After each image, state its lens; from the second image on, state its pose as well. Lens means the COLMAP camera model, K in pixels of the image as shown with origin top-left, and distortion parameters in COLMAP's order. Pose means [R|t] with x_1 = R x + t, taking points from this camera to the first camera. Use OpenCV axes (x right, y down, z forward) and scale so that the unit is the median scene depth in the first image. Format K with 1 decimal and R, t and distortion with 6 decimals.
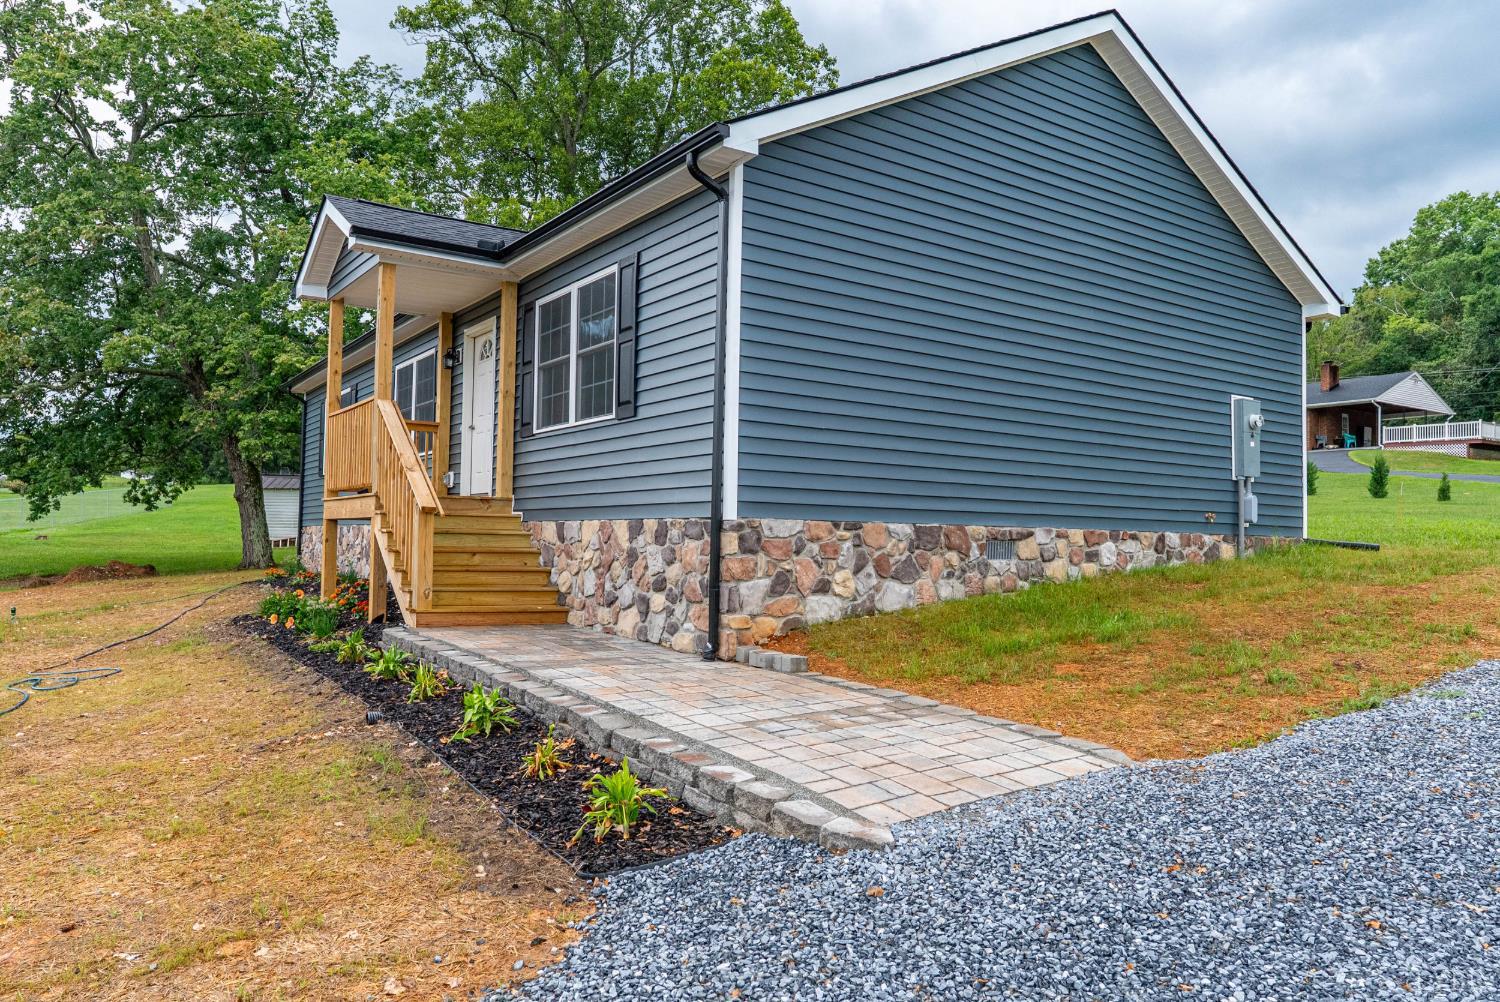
lens RADIAL K [[1018.5, 0, 750.4], [0, 1018.5, 511.2], [0, 0, 1]] dist [-0.013076, 0.000341]
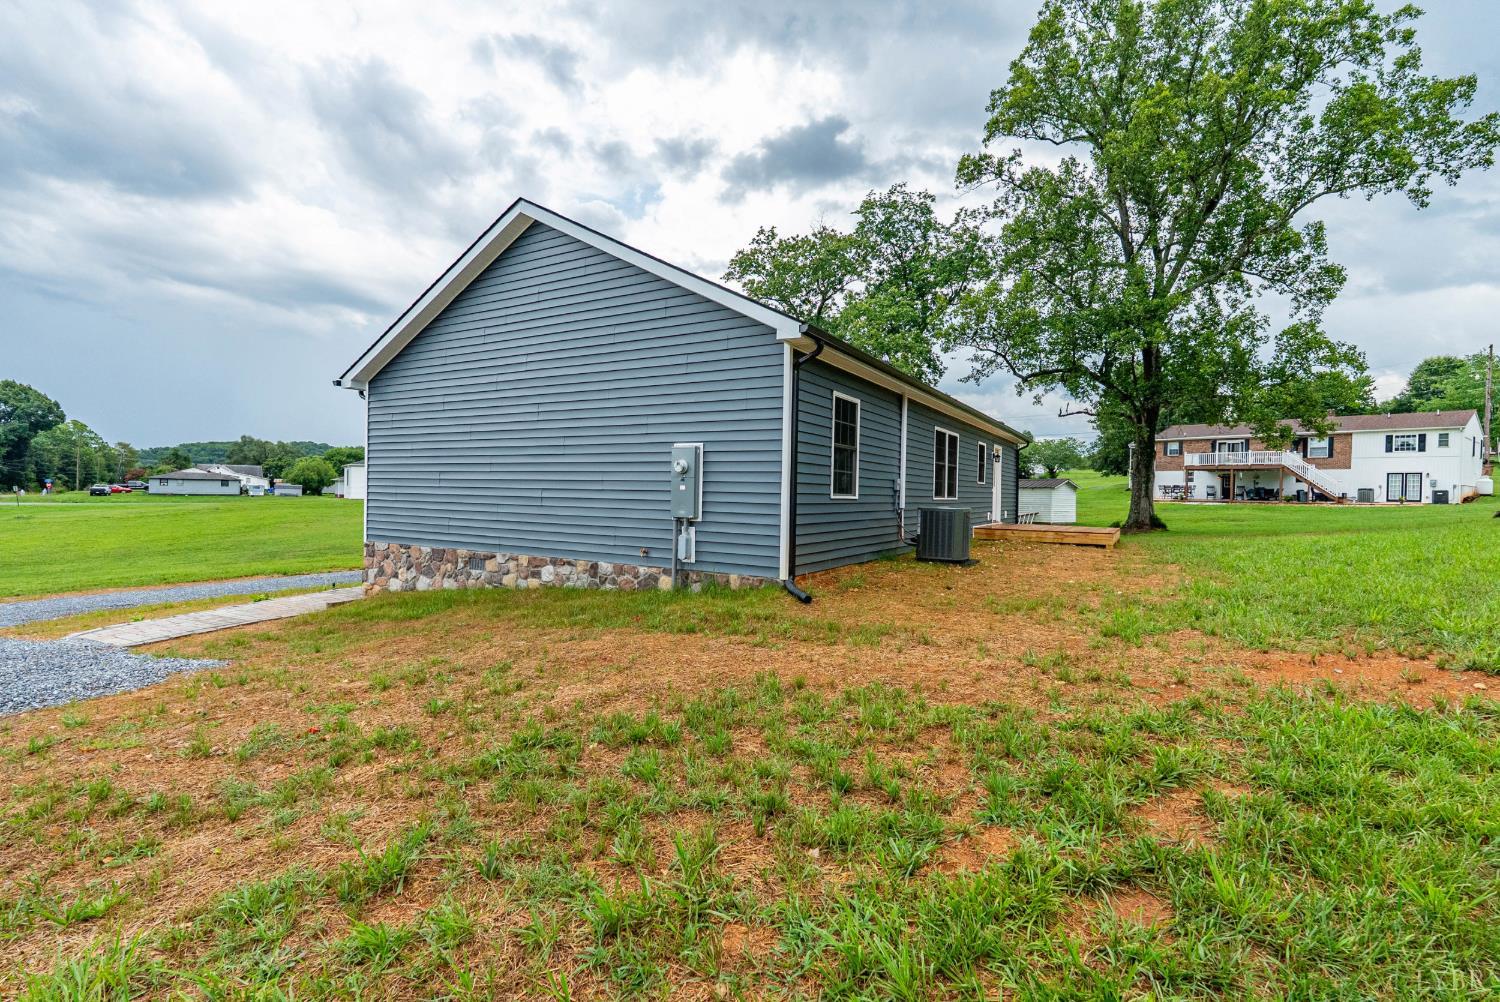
lens RADIAL K [[690.3, 0, 758.3], [0, 690.3, 505.3], [0, 0, 1]] dist [0.002588, 0.000542]
pose [[0.431334, 0.005595, -0.902175, 1.235937], [0.015041, 0.999797, 0.013391, -0.057219], [0.902067, -0.019345, 0.431162, 0.776185]]
